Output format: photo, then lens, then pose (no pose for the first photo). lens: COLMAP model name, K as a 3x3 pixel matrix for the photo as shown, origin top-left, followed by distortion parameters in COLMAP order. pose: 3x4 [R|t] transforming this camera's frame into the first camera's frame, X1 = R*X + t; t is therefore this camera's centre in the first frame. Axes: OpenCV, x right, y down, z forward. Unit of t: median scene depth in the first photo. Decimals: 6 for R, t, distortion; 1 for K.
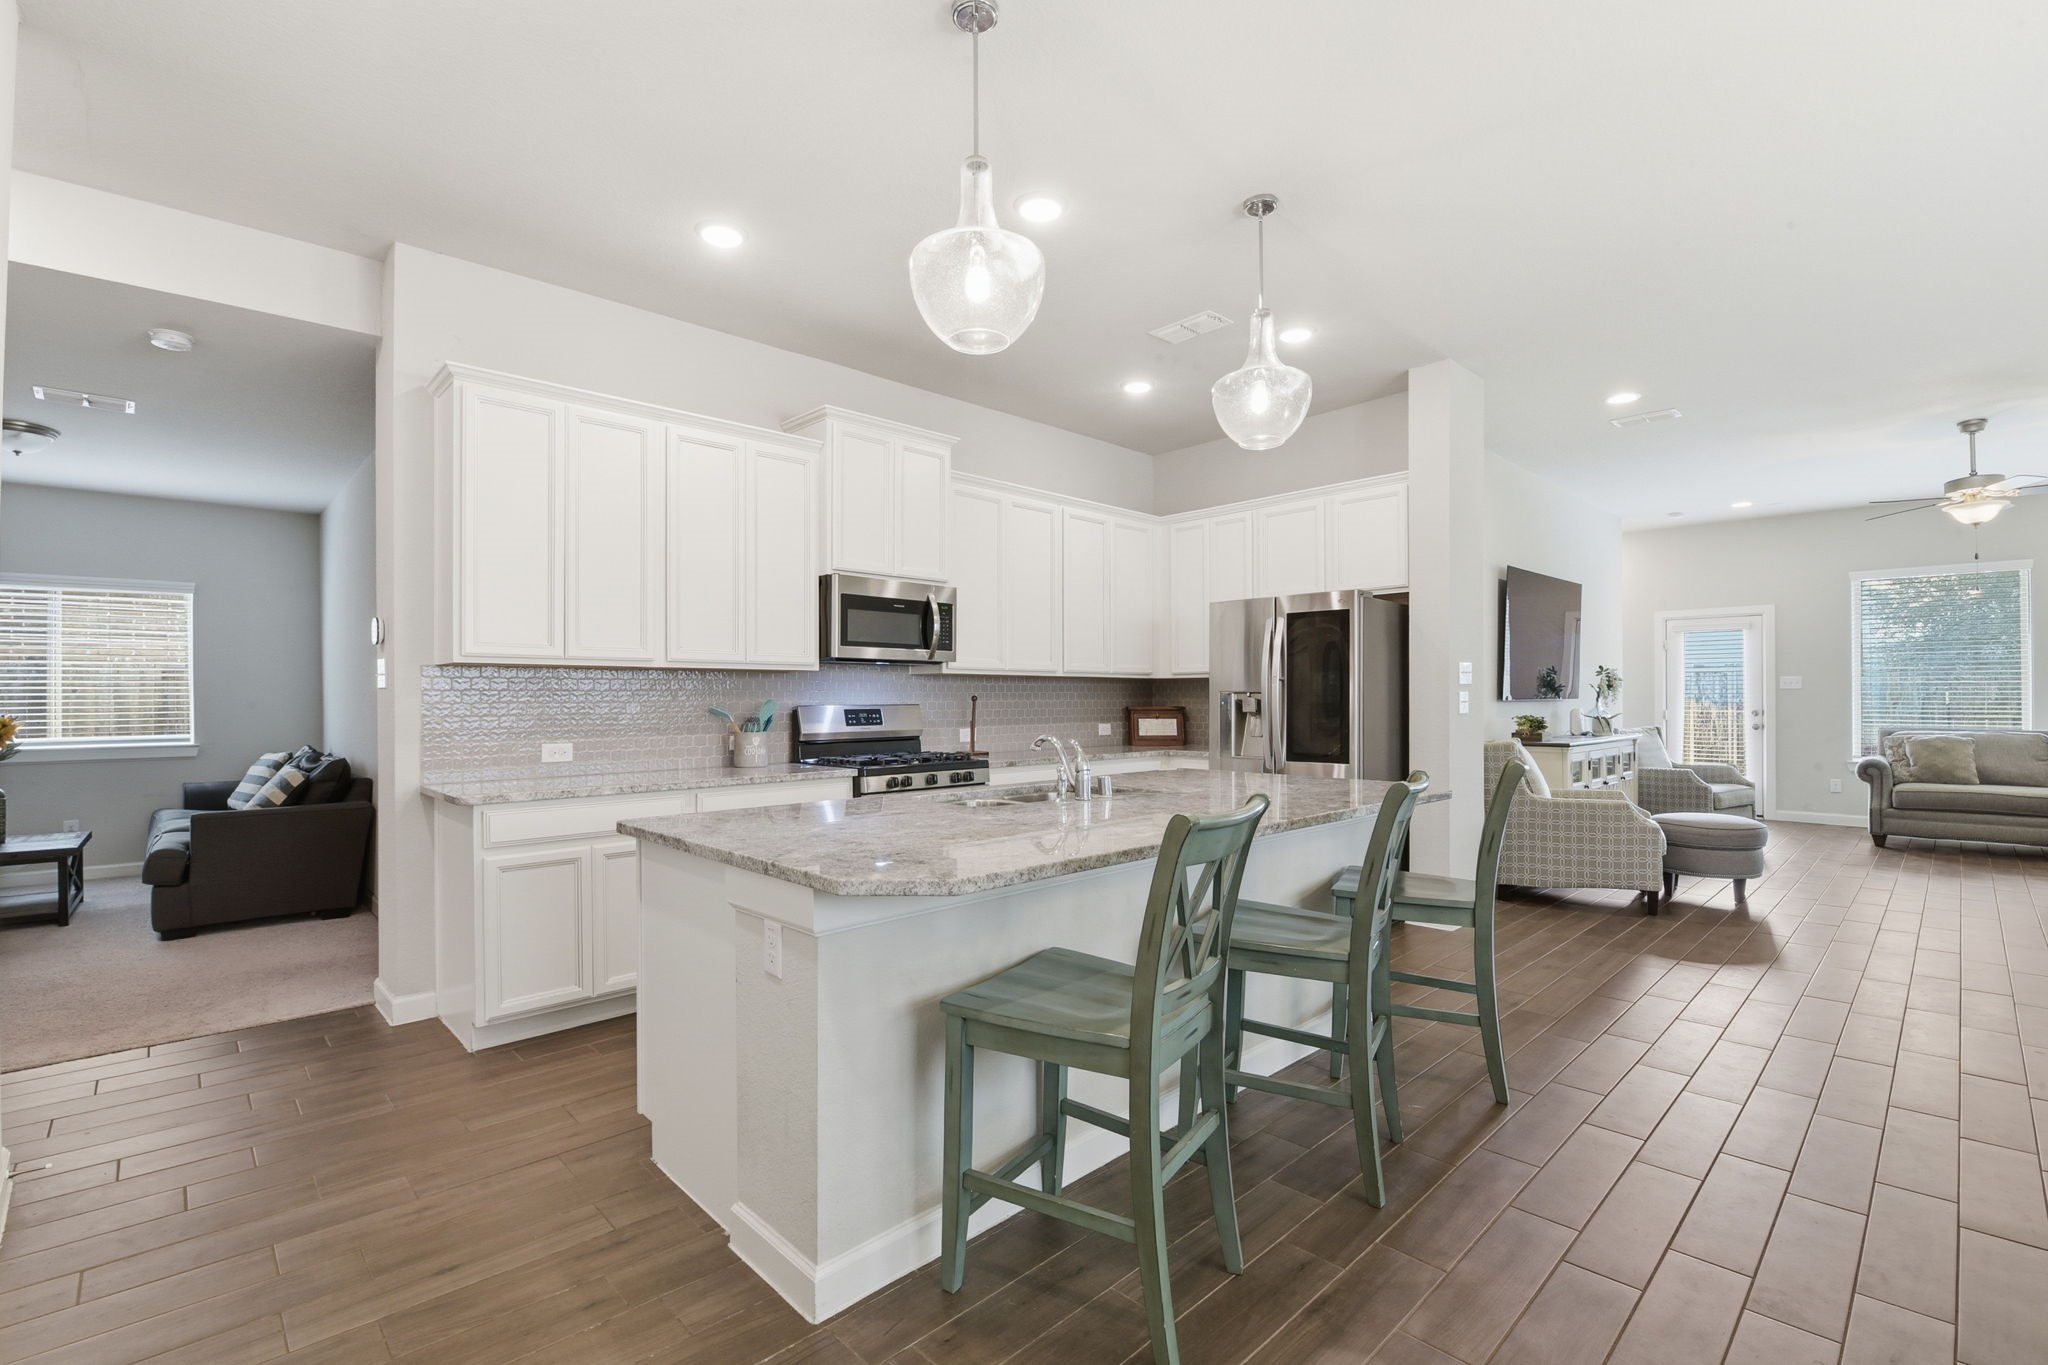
lens RADIAL K [[898.2, 0, 1026.3], [0, 898.2, 700.4], [0, 0, 1]] dist [-0.017064, -0.001873]
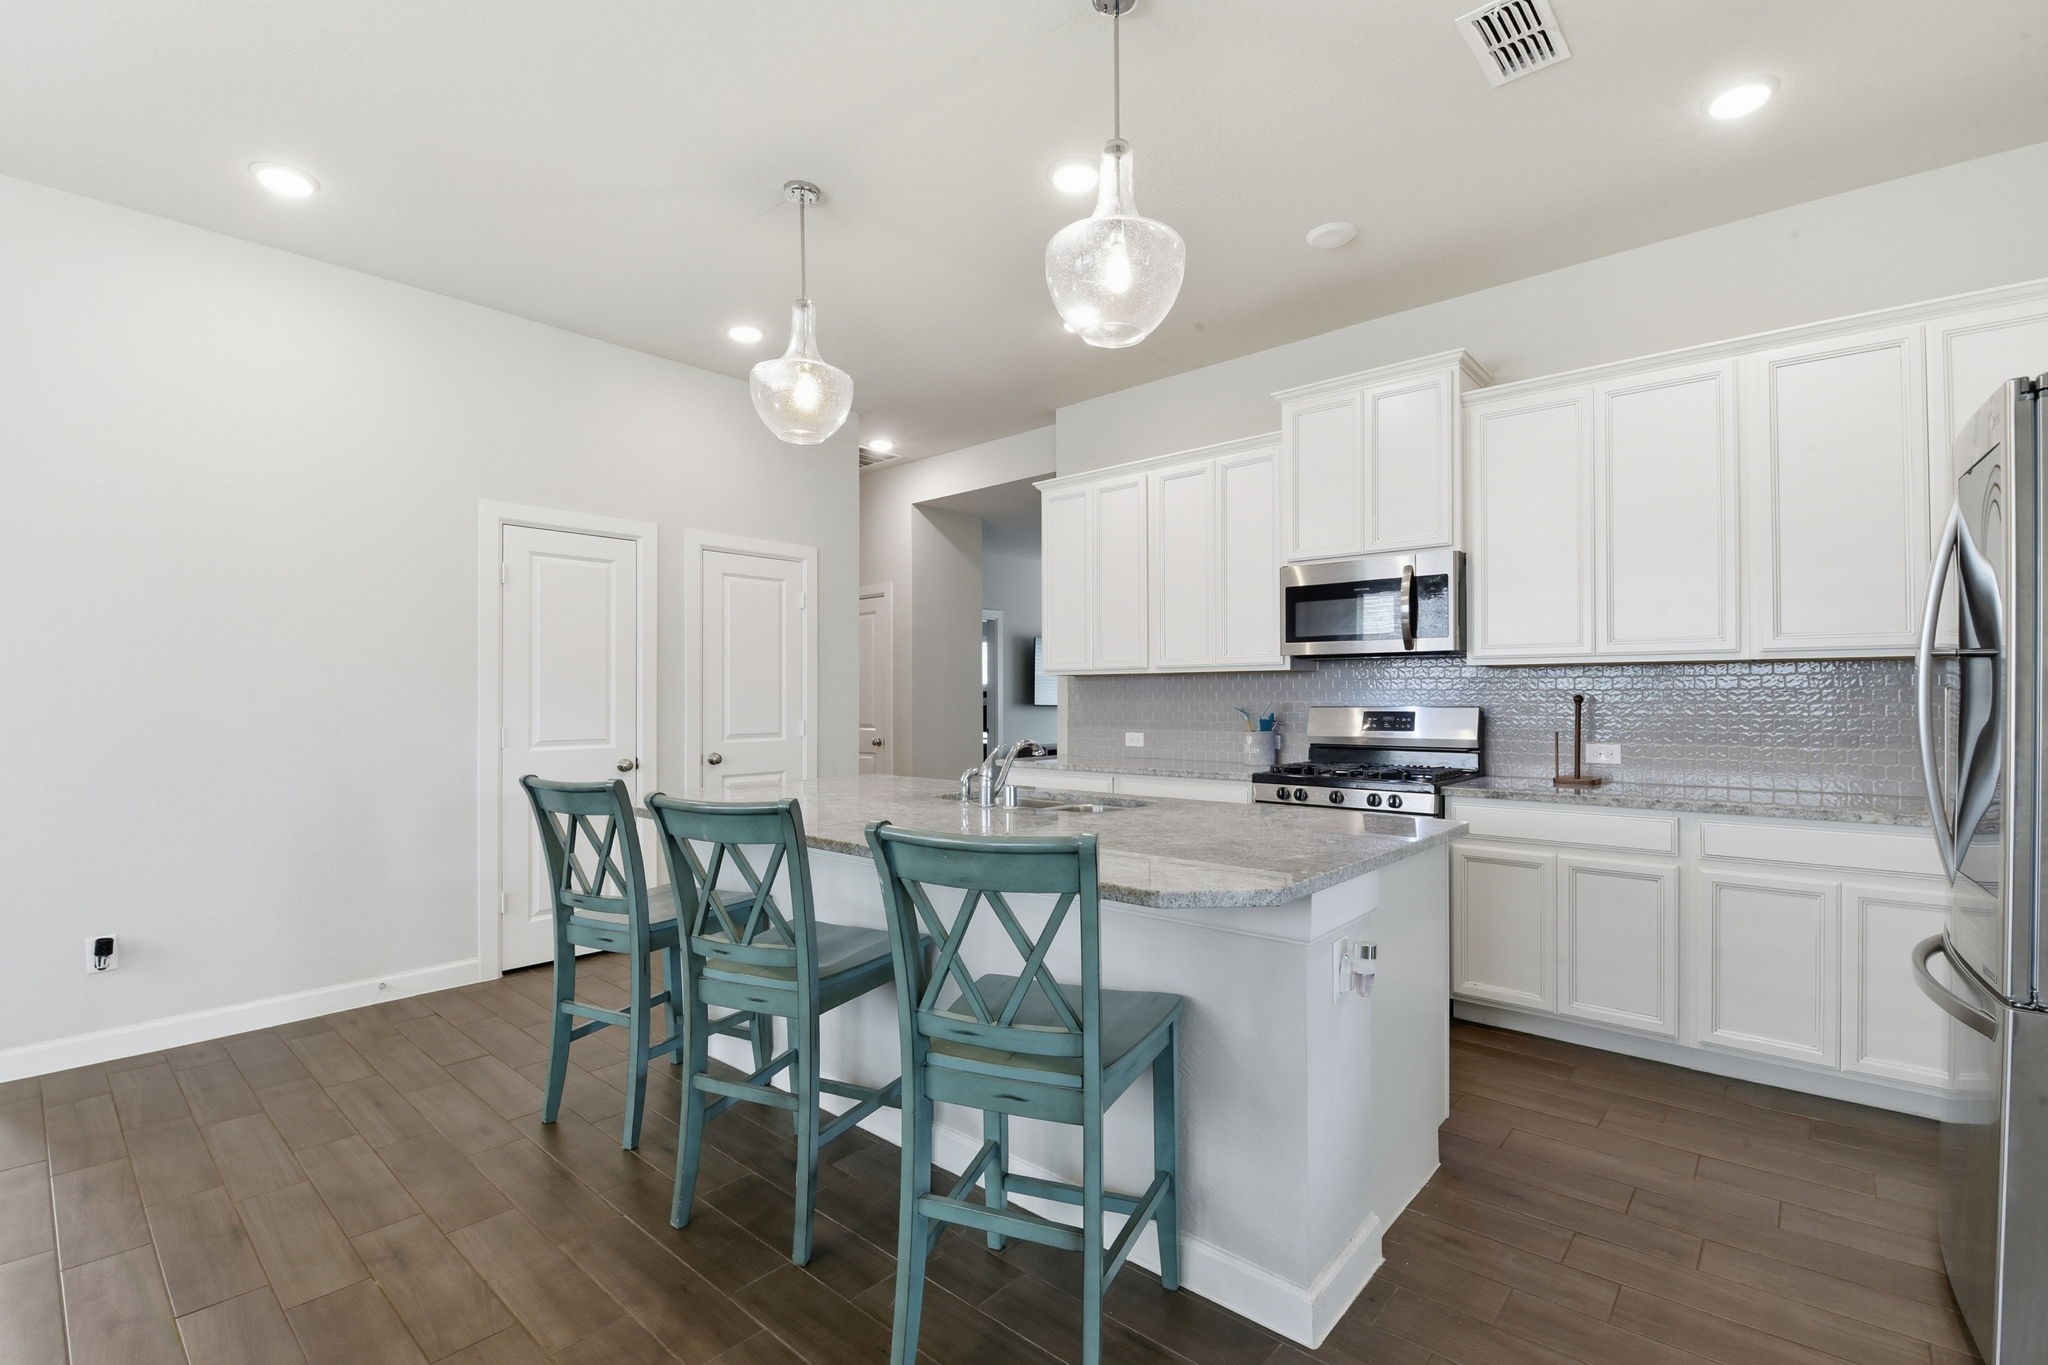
lens RADIAL K [[898.2, 0, 1028.5], [0, 898.2, 689.6], [0, 0, 1]] dist [-0.017064, -0.001873]
pose [[0.092273, -0.008712, -0.995696, 0.673941], [-0.002454, 0.999957, -0.008977, -0.002946], [0.995731, 0.003272, 0.092248, 0.620182]]
